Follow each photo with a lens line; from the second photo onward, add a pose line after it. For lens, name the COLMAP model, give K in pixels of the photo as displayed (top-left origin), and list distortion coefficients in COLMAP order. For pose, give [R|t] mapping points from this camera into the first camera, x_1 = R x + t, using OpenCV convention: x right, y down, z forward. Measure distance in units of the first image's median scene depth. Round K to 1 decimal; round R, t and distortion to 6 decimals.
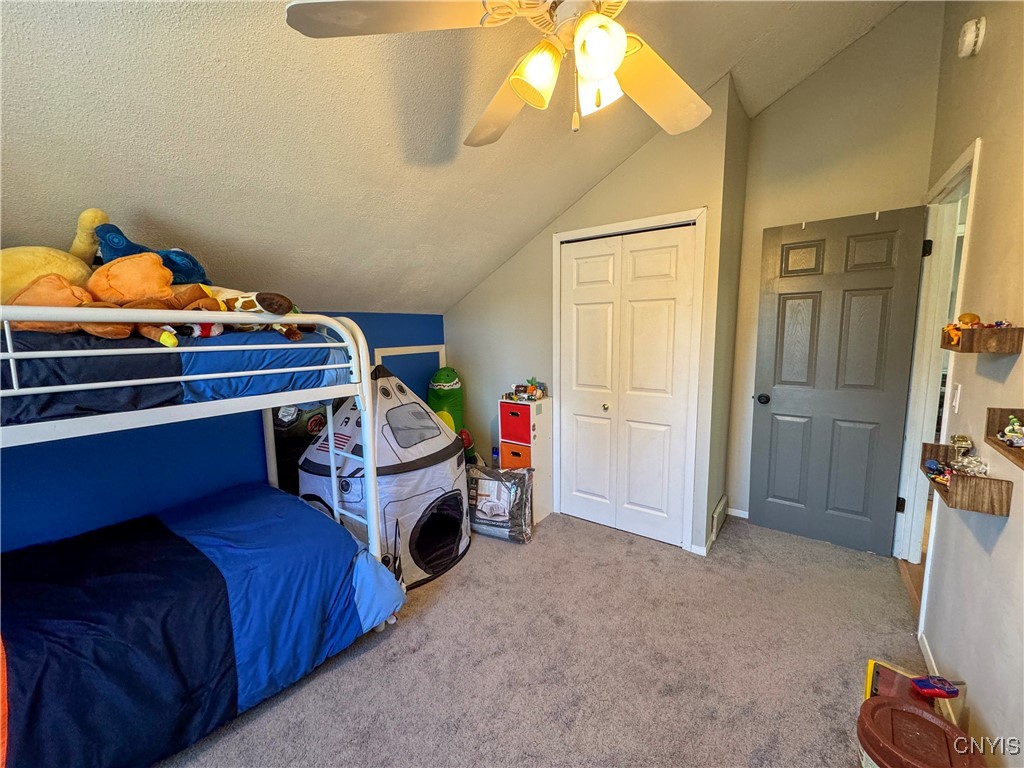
lens RADIAL K [[406.9, 0, 513.2], [0, 406.9, 382.2], [0, 0, 1]] dist [-0.002984, -0.000368]
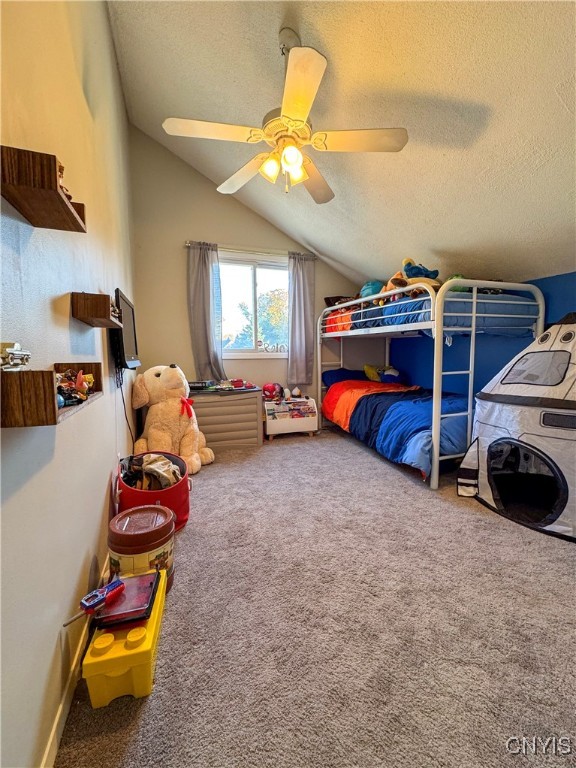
lens RADIAL K [[305.1, 0, 288.0], [0, 305.1, 384.0], [0, 0, 1]] dist [-0.002984, -0.000368]
pose [[-0.543307, 0.121355, -0.830717, 1.003803], [-0.087665, 0.975887, 0.199898, 0.057096], [0.834945, 0.181431, -0.519567, 1.241476]]
